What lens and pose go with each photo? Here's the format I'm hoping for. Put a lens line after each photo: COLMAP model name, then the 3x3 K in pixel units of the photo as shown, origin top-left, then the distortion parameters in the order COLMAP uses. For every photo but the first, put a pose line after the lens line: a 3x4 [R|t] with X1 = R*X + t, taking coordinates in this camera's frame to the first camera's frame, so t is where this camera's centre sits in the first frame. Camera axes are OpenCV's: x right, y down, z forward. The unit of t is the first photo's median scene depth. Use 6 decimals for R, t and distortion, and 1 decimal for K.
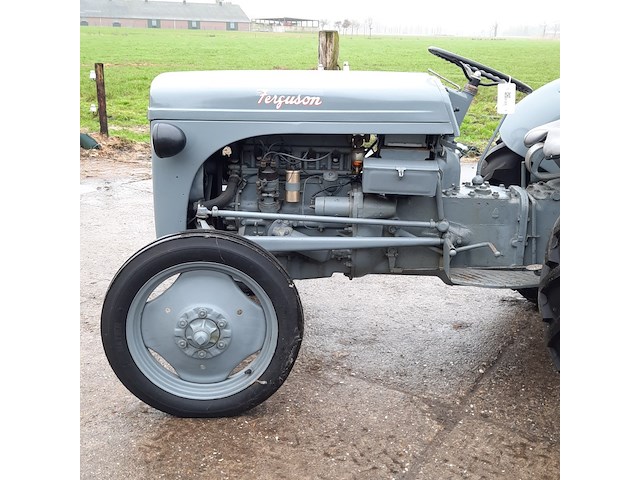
lens RADIAL K [[665.0, 0, 319.6], [0, 665.0, 246.7], [0, 0, 1]] dist [0.064535, 0.000000]
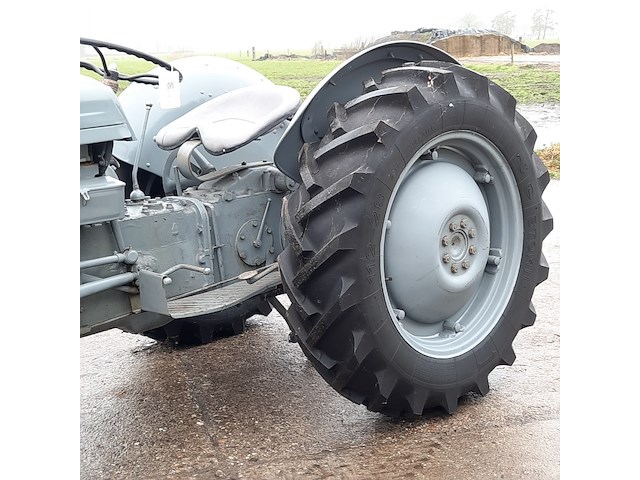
lens RADIAL K [[913.1, 0, 321.2], [0, 913.1, 238.7], [0, 0, 1]] dist [0.114091, 0.000000]
pose [[0.675652, -0.200722, 0.709369, -0.432424], [0.277537, 0.960686, 0.007490, 0.003115], [-0.682984, 0.191815, 0.704797, 0.085571]]
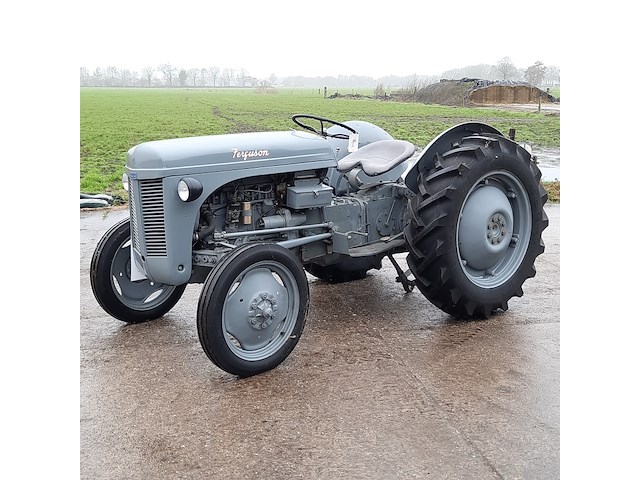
lens RADIAL K [[796.7, 0, 309.6], [0, 796.7, 240.0], [0, 0, 1]] dist [0.091819, 0.000000]
pose [[0.731915, -0.152587, 0.664092, -1.122576], [0.221075, 0.975059, -0.019617, 0.030625], [-0.644536, 0.161172, 0.747393, -0.372719]]
